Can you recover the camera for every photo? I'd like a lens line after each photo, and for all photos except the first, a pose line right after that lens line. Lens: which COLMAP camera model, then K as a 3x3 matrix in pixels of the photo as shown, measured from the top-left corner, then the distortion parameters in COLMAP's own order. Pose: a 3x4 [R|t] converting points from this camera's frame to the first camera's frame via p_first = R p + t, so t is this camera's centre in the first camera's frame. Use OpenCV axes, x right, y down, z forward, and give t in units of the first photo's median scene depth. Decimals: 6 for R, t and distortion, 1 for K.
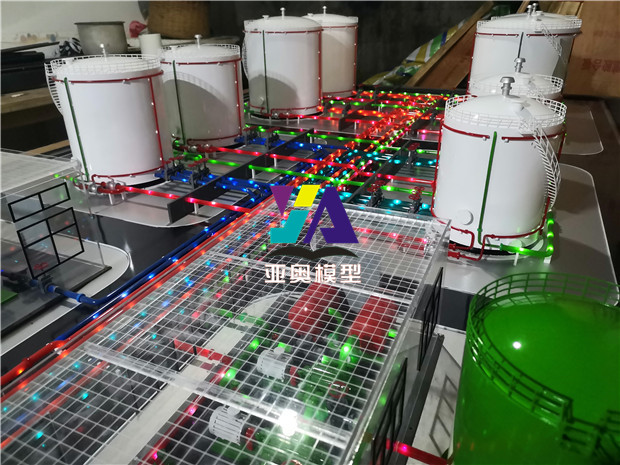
lens RADIAL K [[466.4, 0, 308.8], [0, 466.4, 232.9], [0, 0, 1]] dist [0.037379, -0.036253]
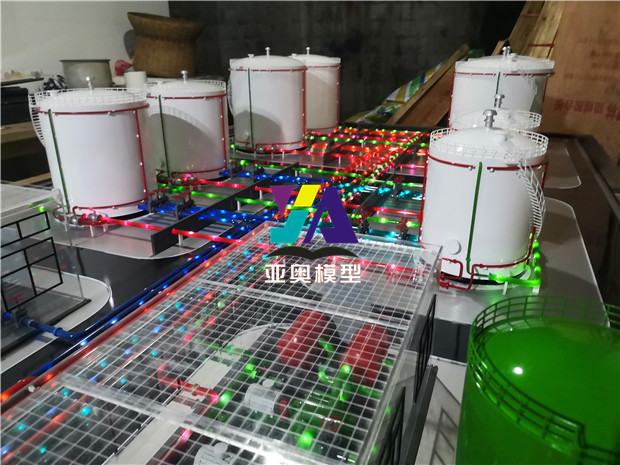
lens RADIAL K [[466.4, 0, 308.8], [0, 466.4, 232.9], [0, 0, 1]] dist [0.037379, -0.036253]
pose [[0.999294, -0.002090, 0.037506, -0.009449], [0.005053, 0.996855, -0.079083, 0.012596], [-0.037223, 0.079217, 0.996162, 0.013561]]
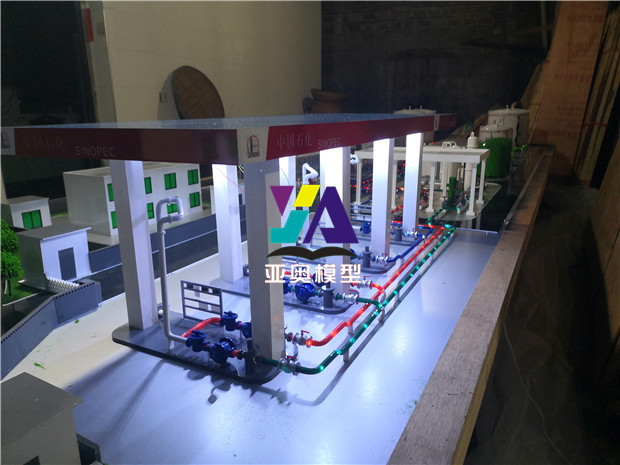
lens RADIAL K [[466.4, 0, 308.8], [0, 466.4, 232.9], [0, 0, 1]] dist [0.037379, -0.036253]
pose [[0.998415, 0.021338, -0.052076, -0.866099], [-0.030845, 0.981447, -0.189234, 1.306905], [0.047072, 0.190540, 0.980550, -2.613238]]
